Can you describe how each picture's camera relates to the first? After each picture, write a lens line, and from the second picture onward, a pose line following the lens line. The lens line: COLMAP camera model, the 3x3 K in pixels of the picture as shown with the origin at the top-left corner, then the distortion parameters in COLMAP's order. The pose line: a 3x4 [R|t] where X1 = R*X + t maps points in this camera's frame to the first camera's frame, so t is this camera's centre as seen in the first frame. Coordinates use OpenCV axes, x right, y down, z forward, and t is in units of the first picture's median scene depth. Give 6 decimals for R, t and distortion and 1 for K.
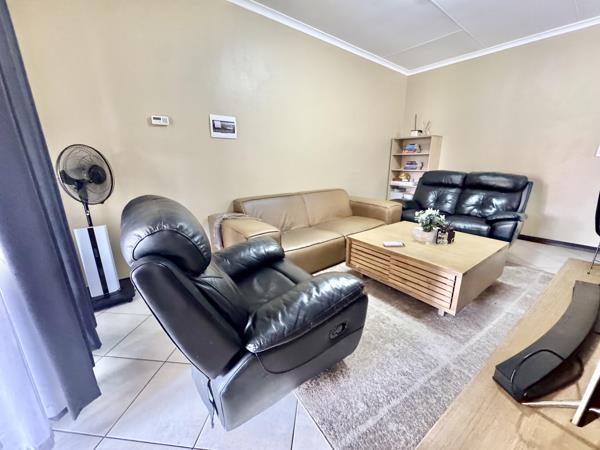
lens RADIAL K [[240.1, 0, 300.0], [0, 240.1, 225.0], [0, 0, 1]] dist [0.000017, -0.000050]
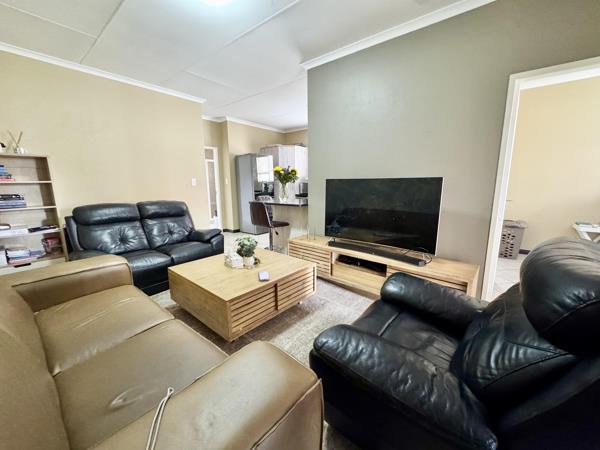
lens RADIAL K [[240.1, 0, 300.0], [0, 240.1, 225.0], [0, 0, 1]] dist [0.000017, -0.000050]
pose [[-0.224359, -0.163661, 0.960665, -0.580471], [0.258158, 0.940595, 0.220534, -0.309843], [-0.939690, 0.297482, -0.168781, 1.014679]]
